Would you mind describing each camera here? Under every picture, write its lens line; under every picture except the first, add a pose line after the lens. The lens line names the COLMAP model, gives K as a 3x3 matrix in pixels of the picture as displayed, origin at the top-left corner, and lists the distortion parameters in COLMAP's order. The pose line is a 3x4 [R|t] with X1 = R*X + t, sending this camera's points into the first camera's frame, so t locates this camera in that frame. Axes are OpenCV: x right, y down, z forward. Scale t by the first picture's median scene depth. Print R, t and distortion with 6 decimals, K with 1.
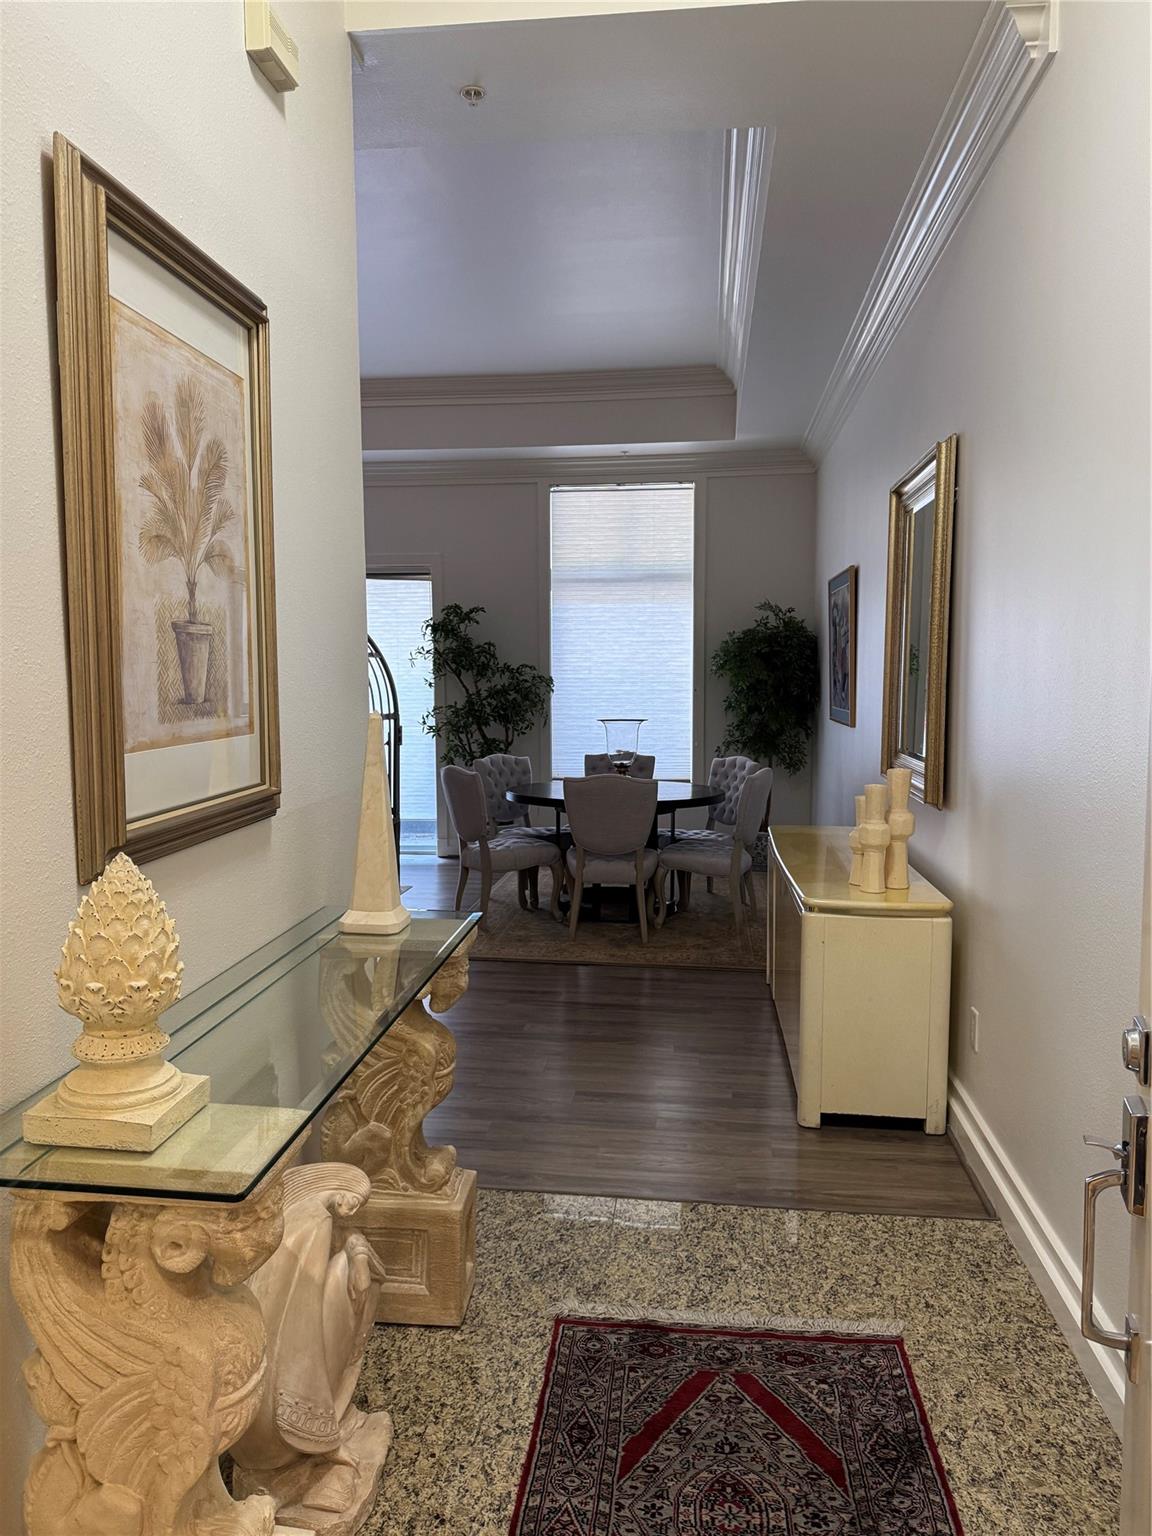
lens RADIAL K [[1104.5, 0, 570.9], [0, 1104.5, 771.5], [0, 0, 1]] dist [0.072057, -0.000398]
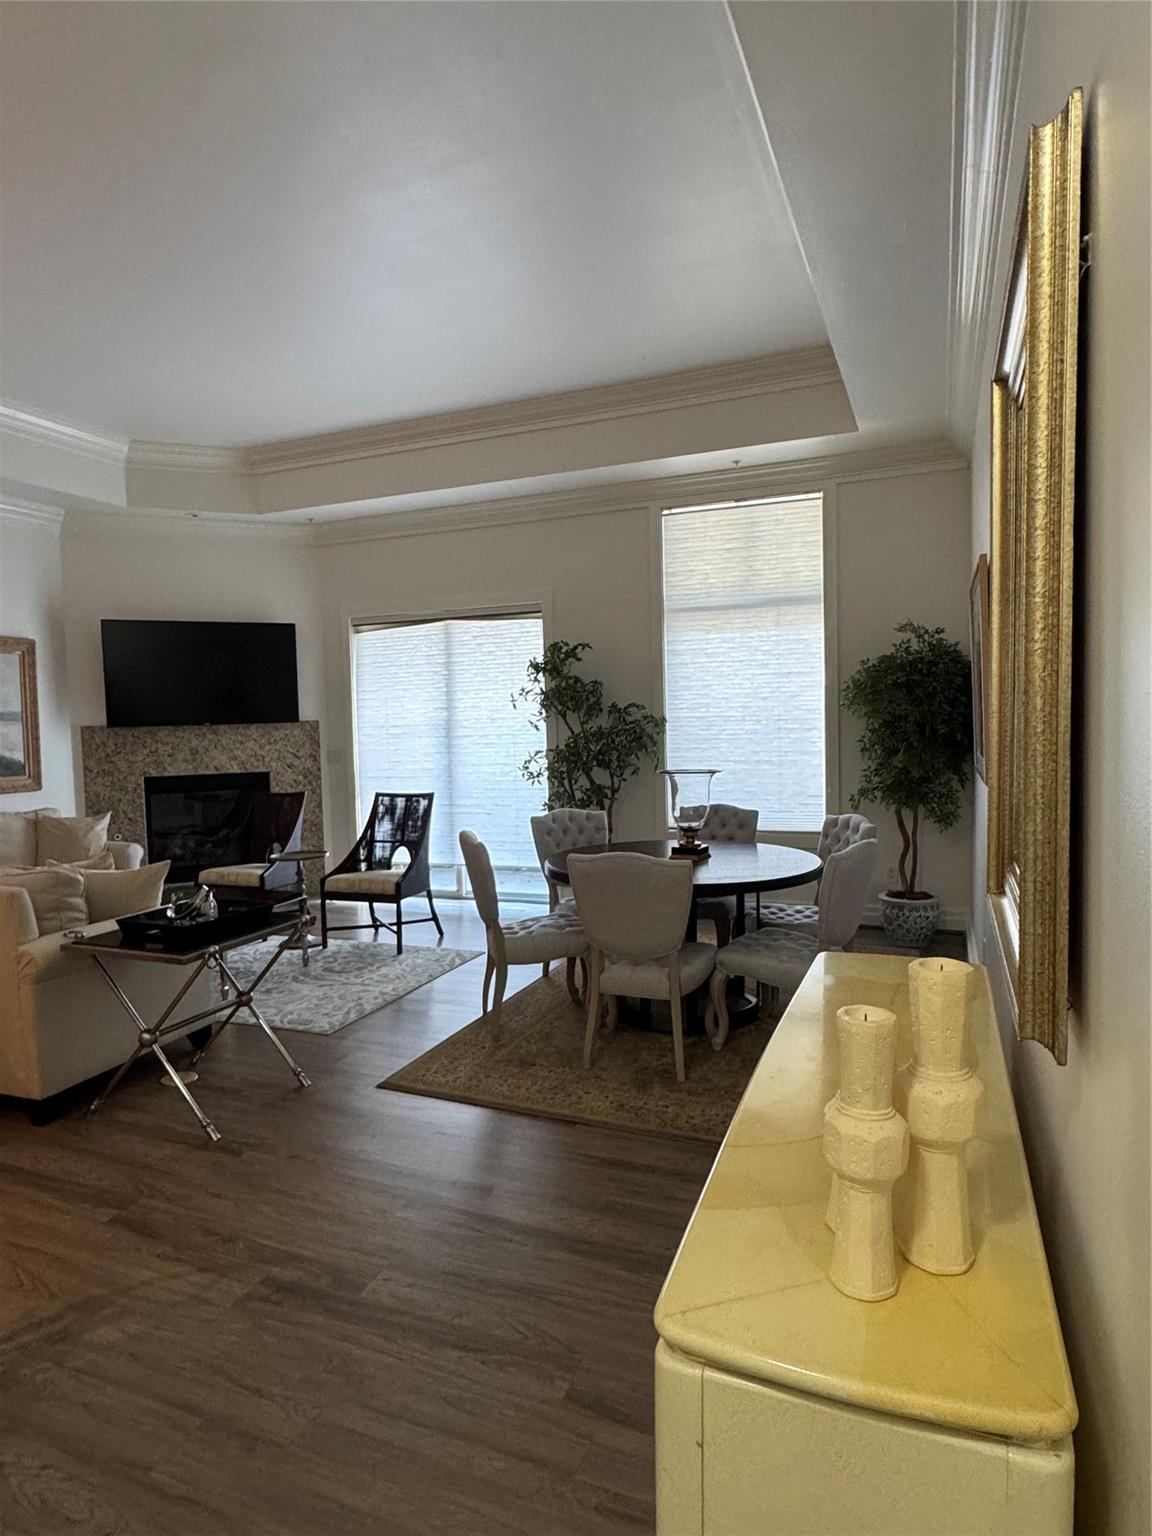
lens RADIAL K [[898.7, 0, 578.2], [0, 898.7, 768.2], [0, 0, 1]] dist [-0.004785, 0.002097]
pose [[0.966272, -0.005664, -0.257460, 0.105719], [-0.000226, 0.999739, -0.022842, -0.026478], [0.257523, 0.022130, 0.966019, 0.274855]]
